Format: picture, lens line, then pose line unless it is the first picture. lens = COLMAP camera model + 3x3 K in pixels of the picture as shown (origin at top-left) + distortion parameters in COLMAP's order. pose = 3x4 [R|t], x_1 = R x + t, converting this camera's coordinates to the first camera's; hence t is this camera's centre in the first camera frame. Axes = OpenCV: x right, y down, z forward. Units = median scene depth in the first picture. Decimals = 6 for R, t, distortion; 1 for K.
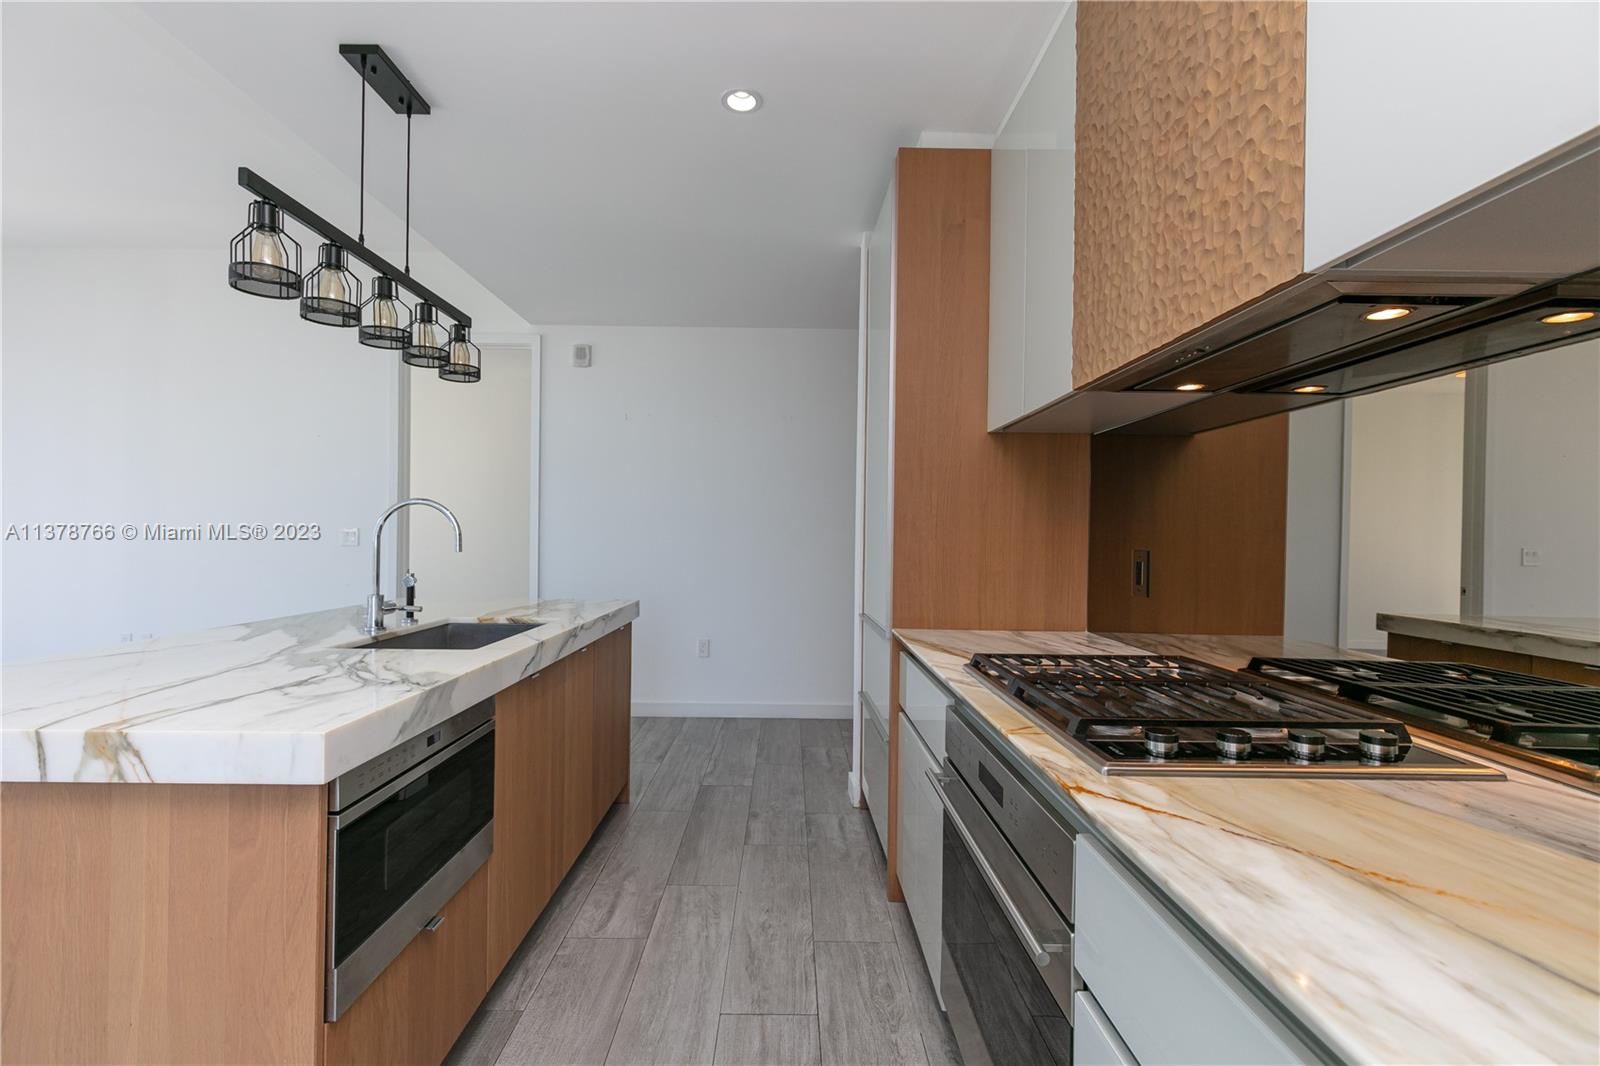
lens RADIAL K [[724.7, 0, 792.7], [0, 724.7, 536.3], [0, 0, 1]] dist [0.004870, 0.000459]
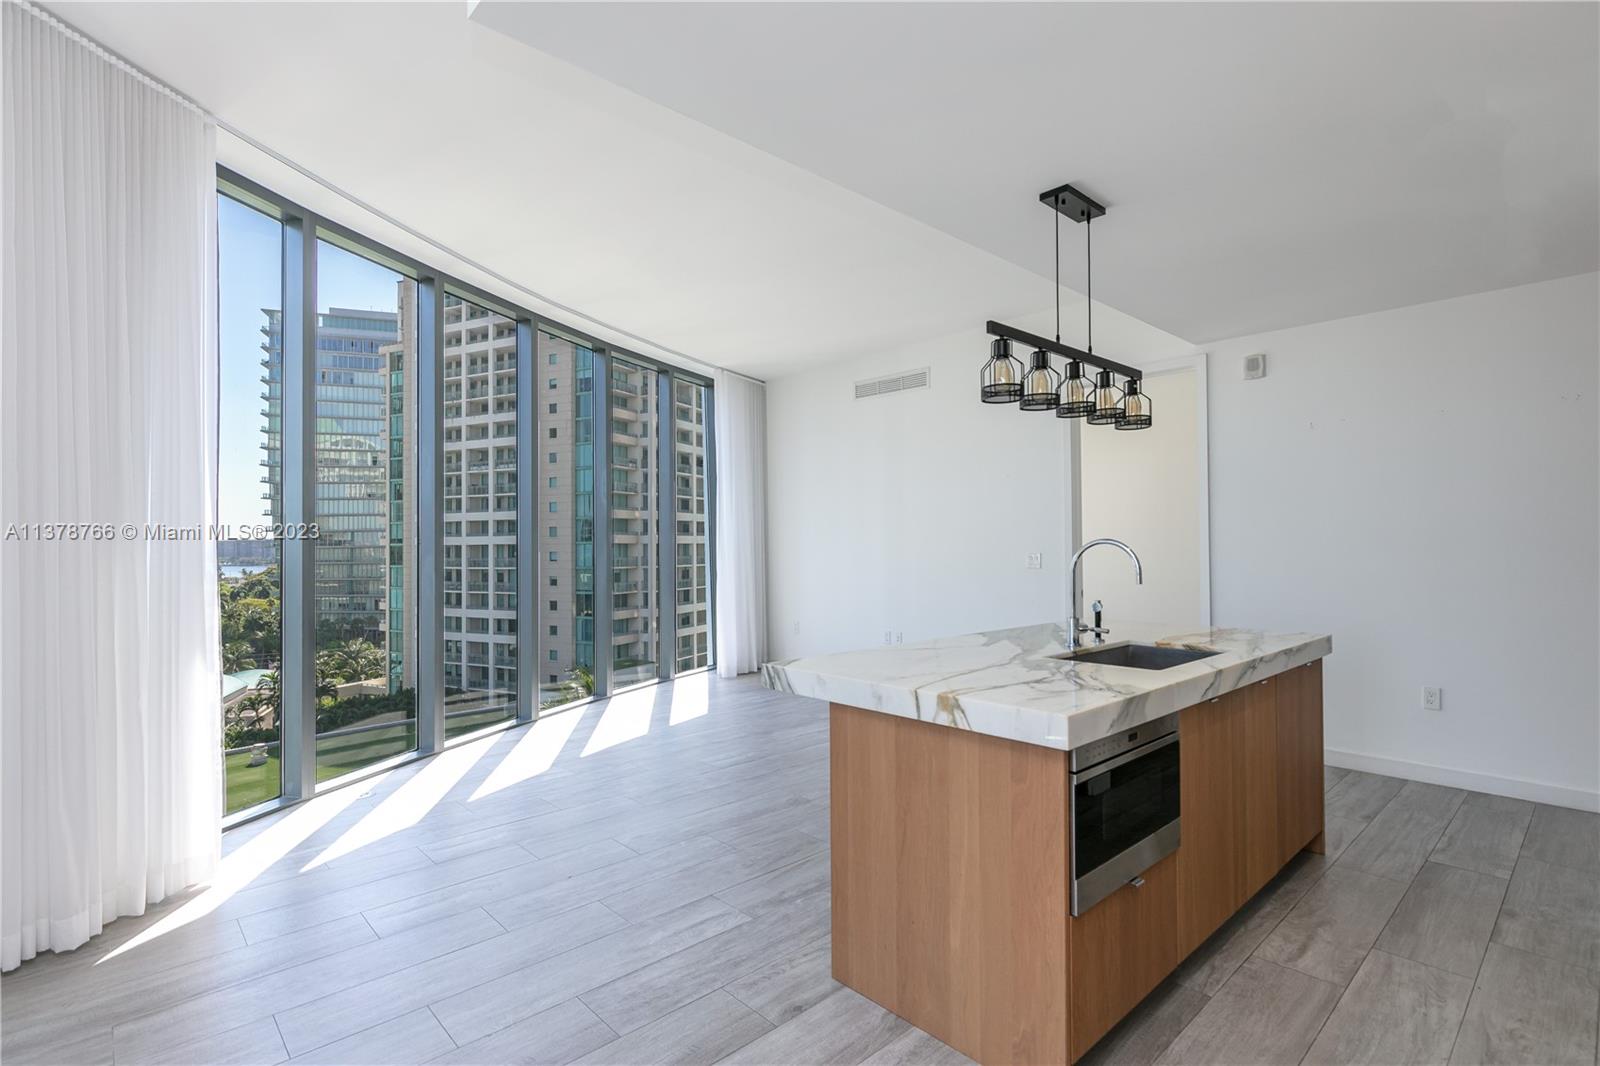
lens RADIAL K [[760.3, 0, 787.9], [0, 760.3, 533.8], [0, 0, 1]] dist [-0.001251, 0.000114]
pose [[0.668181, -0.026680, -0.743520, 0.073316], [0.011124, 0.999603, -0.025872, -0.035706], [0.743915, 0.009017, 0.668213, -0.242059]]
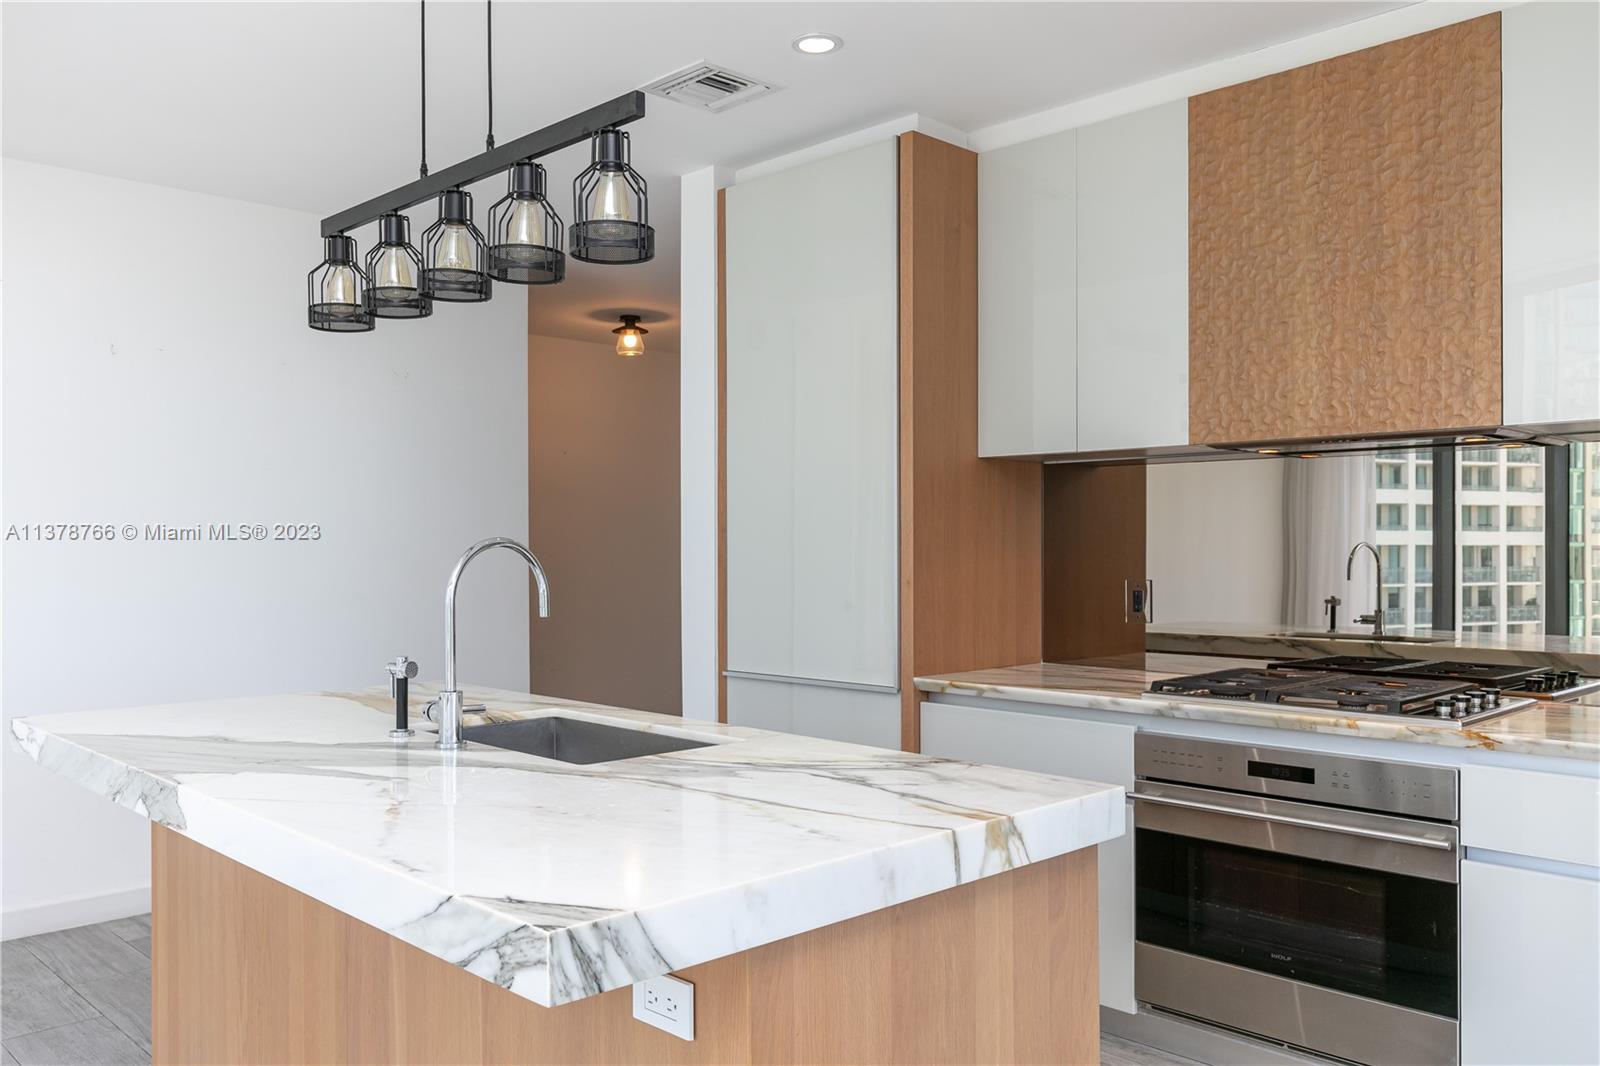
lens RADIAL K [[1251.5, 0, 796.7], [0, 1251.5, 535.5], [0, 0, 1]] dist [-0.004236, 0.009182]
pose [[0.725978, -0.009942, 0.687646, -1.150949], [0.013015, 0.999915, 0.000716, -0.054350], [-0.687594, 0.008430, 0.726046, -0.002936]]
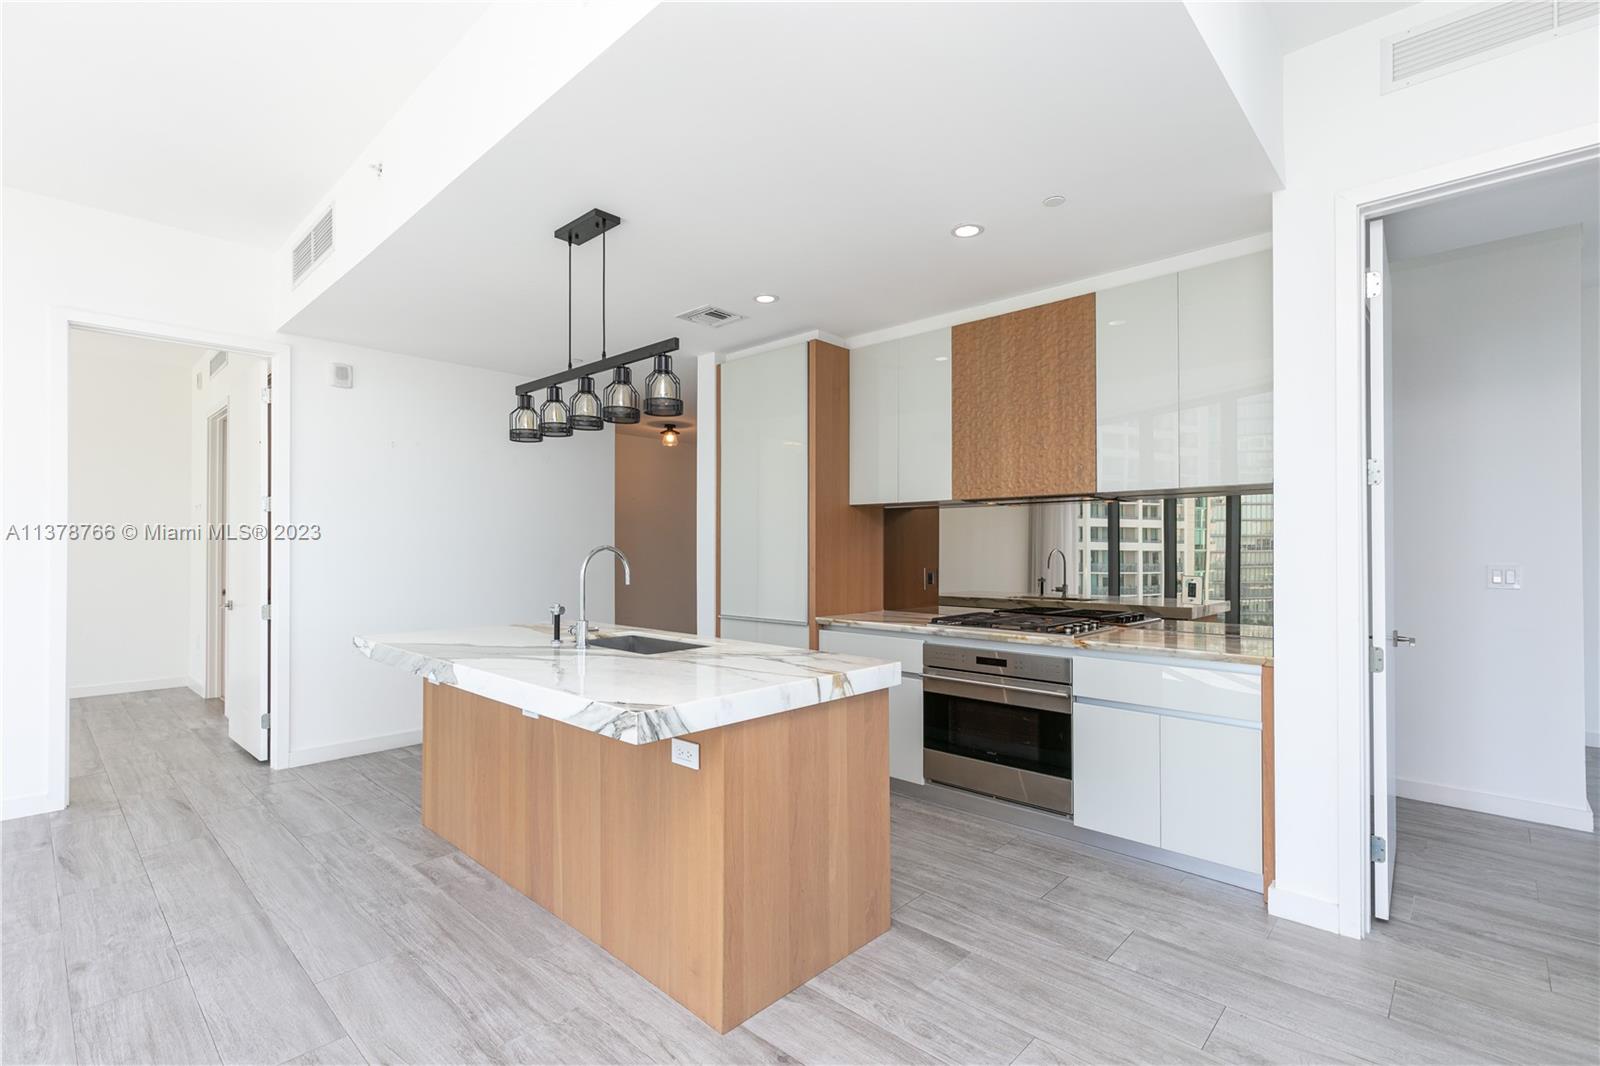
lens RADIAL K [[724.7, 0, 795.0], [0, 724.7, 533.9], [0, 0, 1]] dist [0.004870, 0.000459]
pose [[0.697446, 0.001942, 0.716635, -1.290449], [0.010186, 0.999868, -0.012623, -0.056302], [-0.716565, 0.016103, 0.697334, -0.188216]]
